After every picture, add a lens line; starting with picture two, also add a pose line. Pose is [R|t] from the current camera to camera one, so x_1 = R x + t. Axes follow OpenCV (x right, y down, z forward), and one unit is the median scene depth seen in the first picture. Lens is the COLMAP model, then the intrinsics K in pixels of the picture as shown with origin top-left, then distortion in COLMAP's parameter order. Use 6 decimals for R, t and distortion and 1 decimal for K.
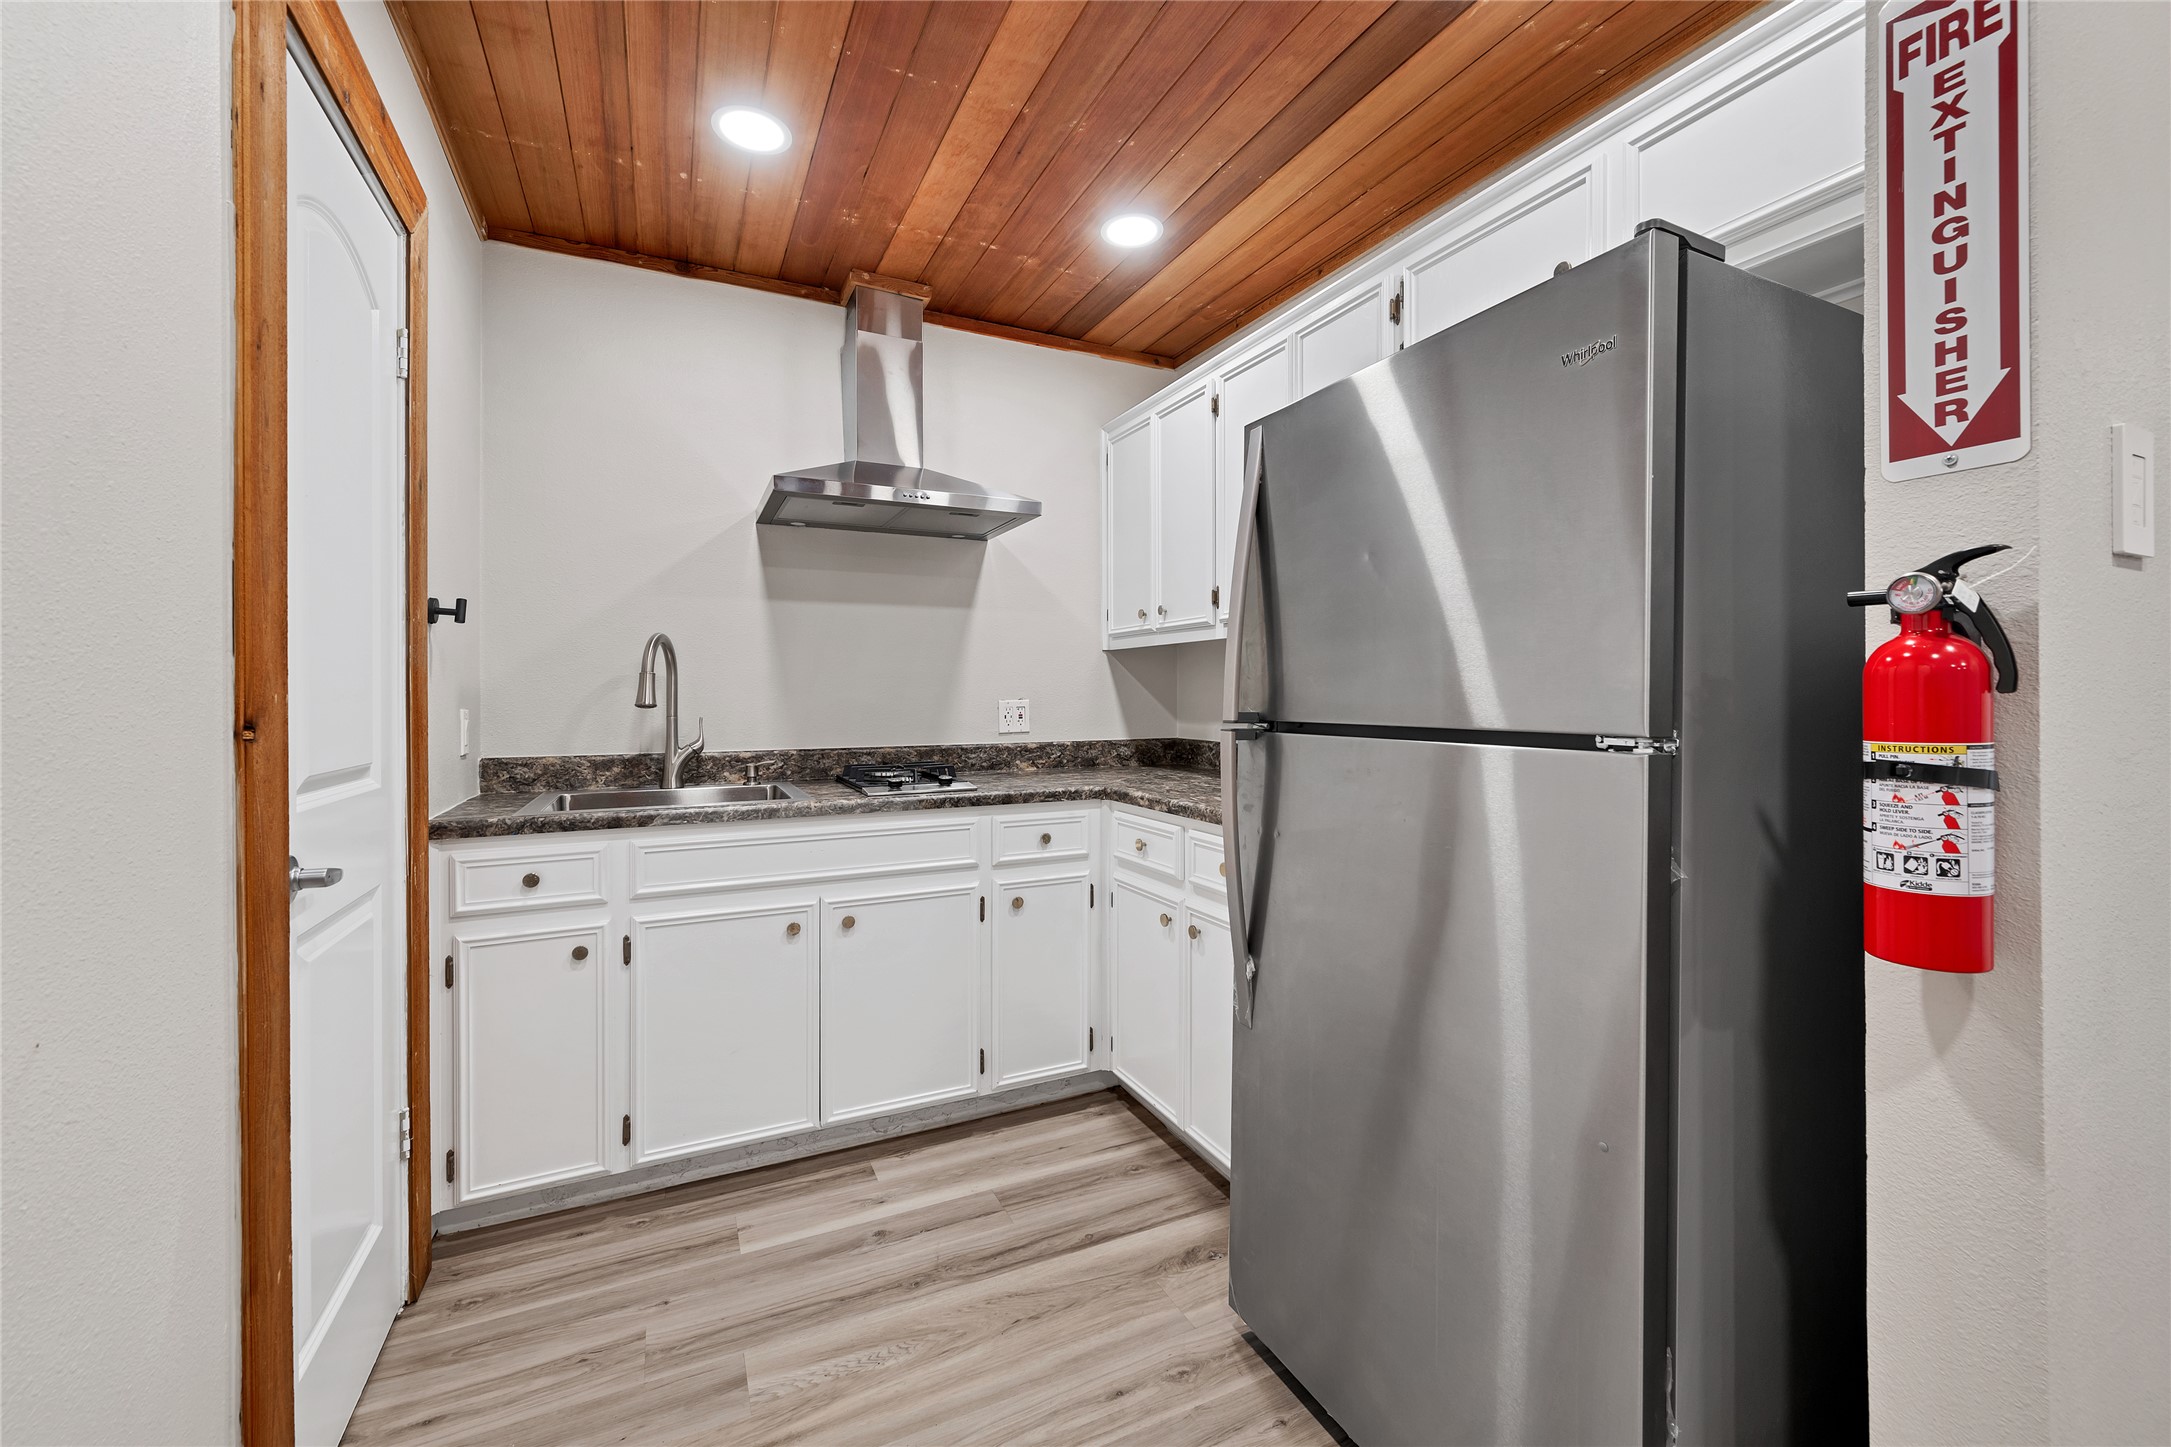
lens RADIAL K [[874.1, 0, 1082.0], [0, 874.1, 709.1], [0, 0, 1]] dist [-0.000040, 0.000617]
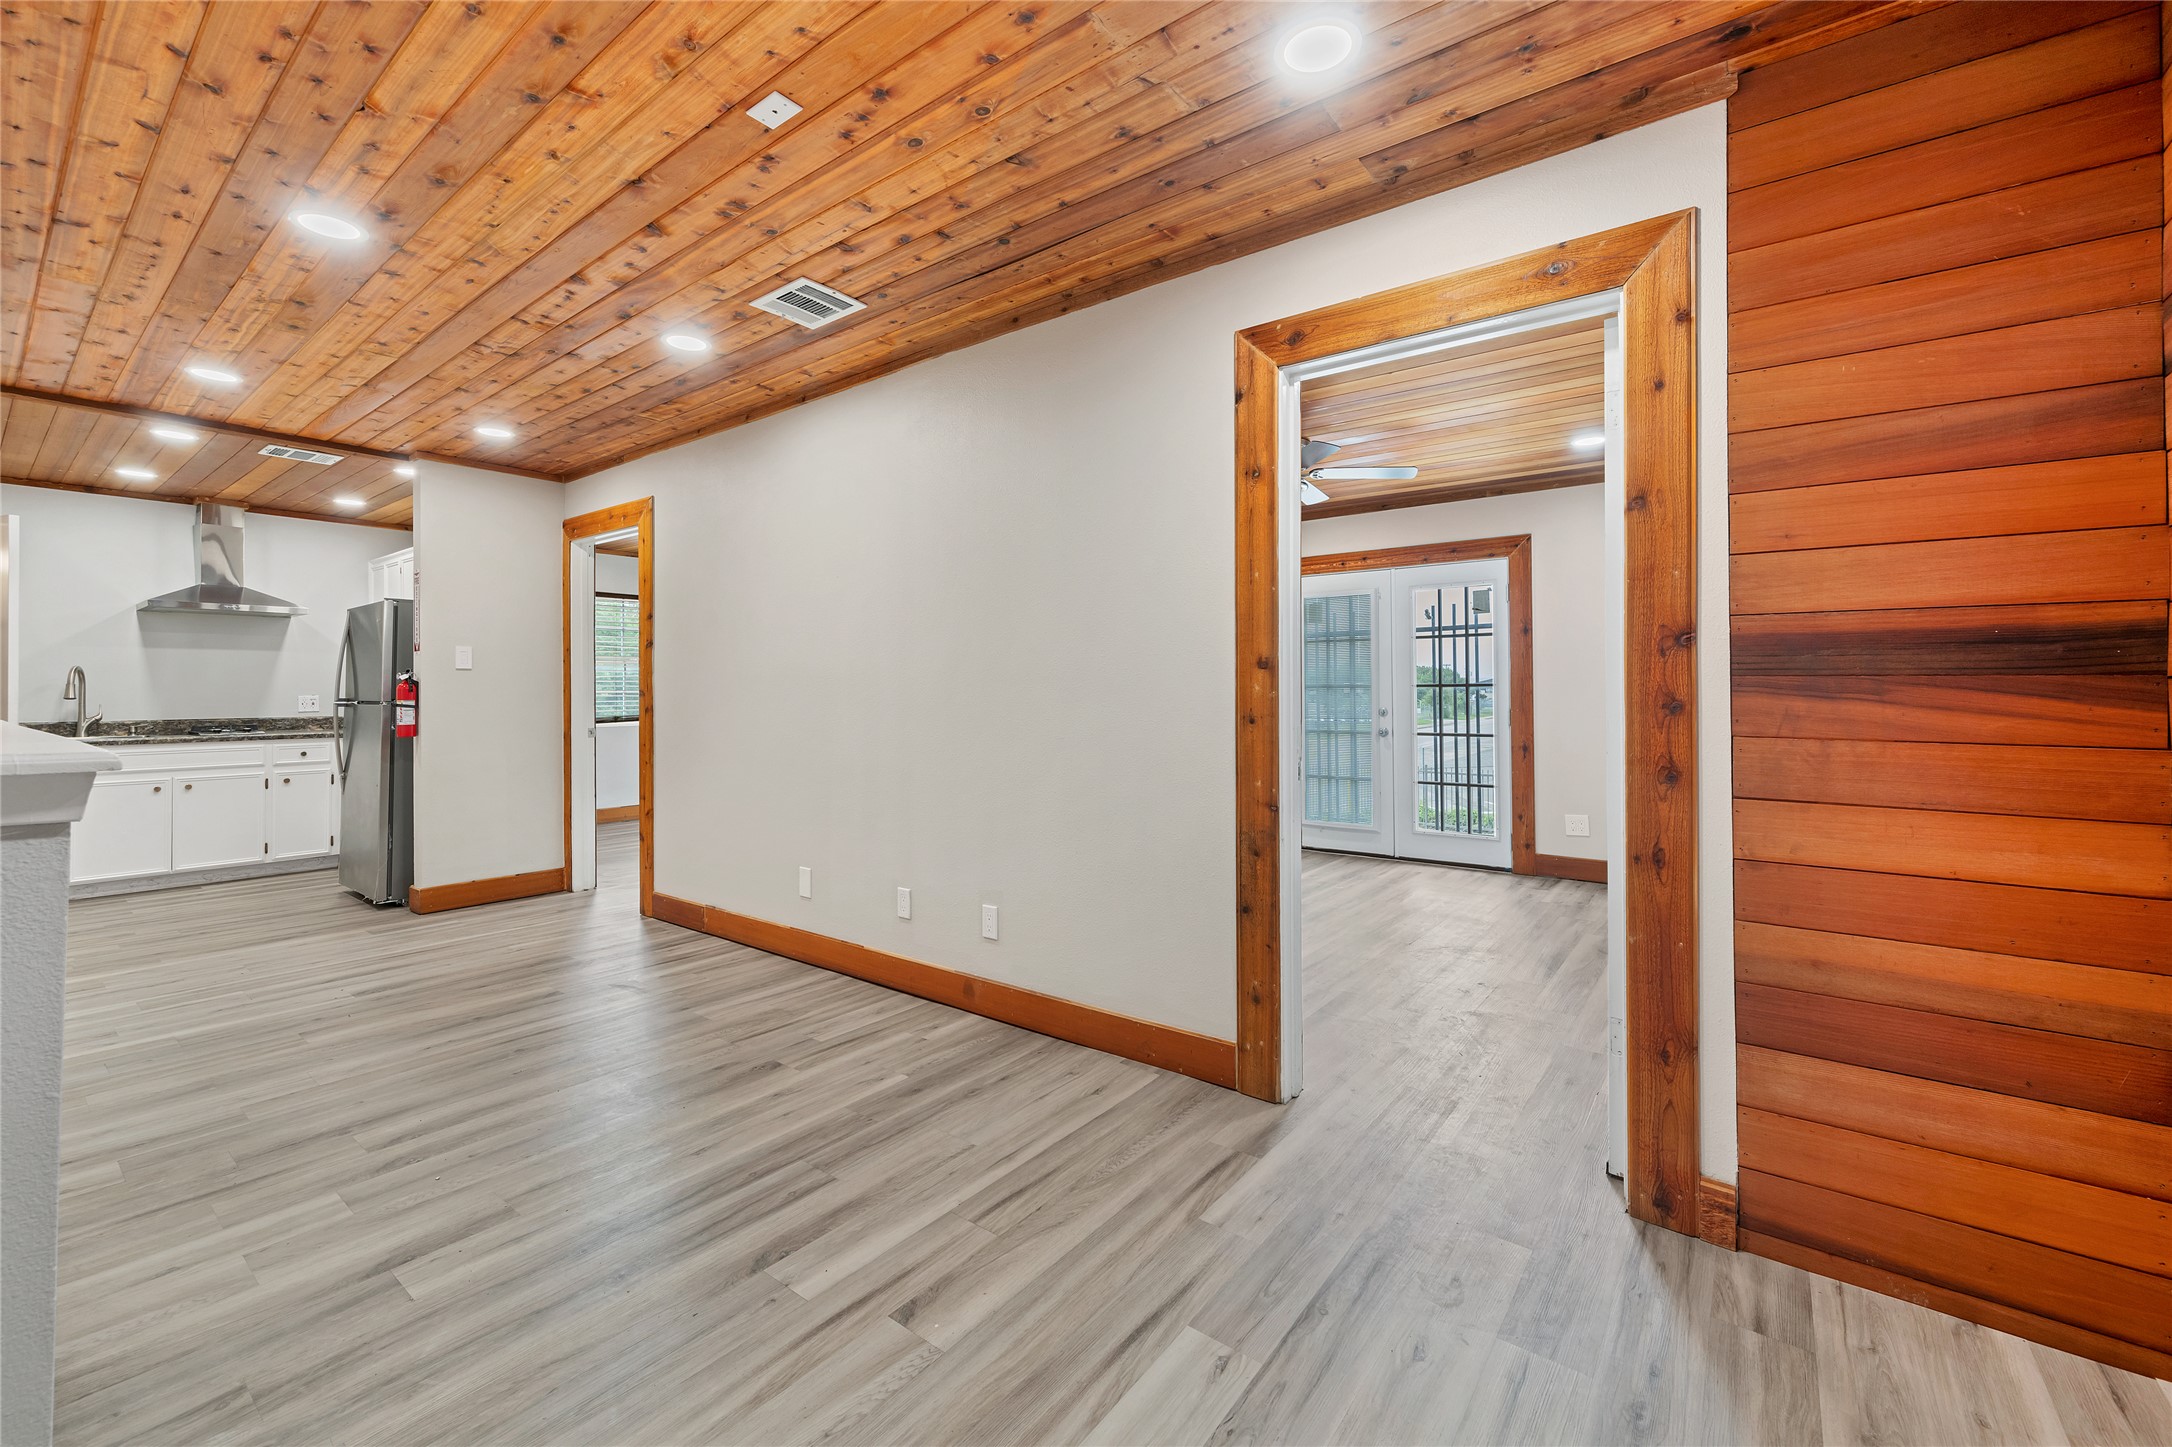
lens RADIAL K [[874.5, 0, 1054.5], [0, 874.5, 689.2], [0, 0, 1]] dist [-0.000040, 0.000617]
pose [[0.894986, -0.000305, 0.446094, 0.681451], [0.007125, 0.999882, -0.013612, 0.018973], [-0.446037, 0.015361, 0.894883, -1.915414]]
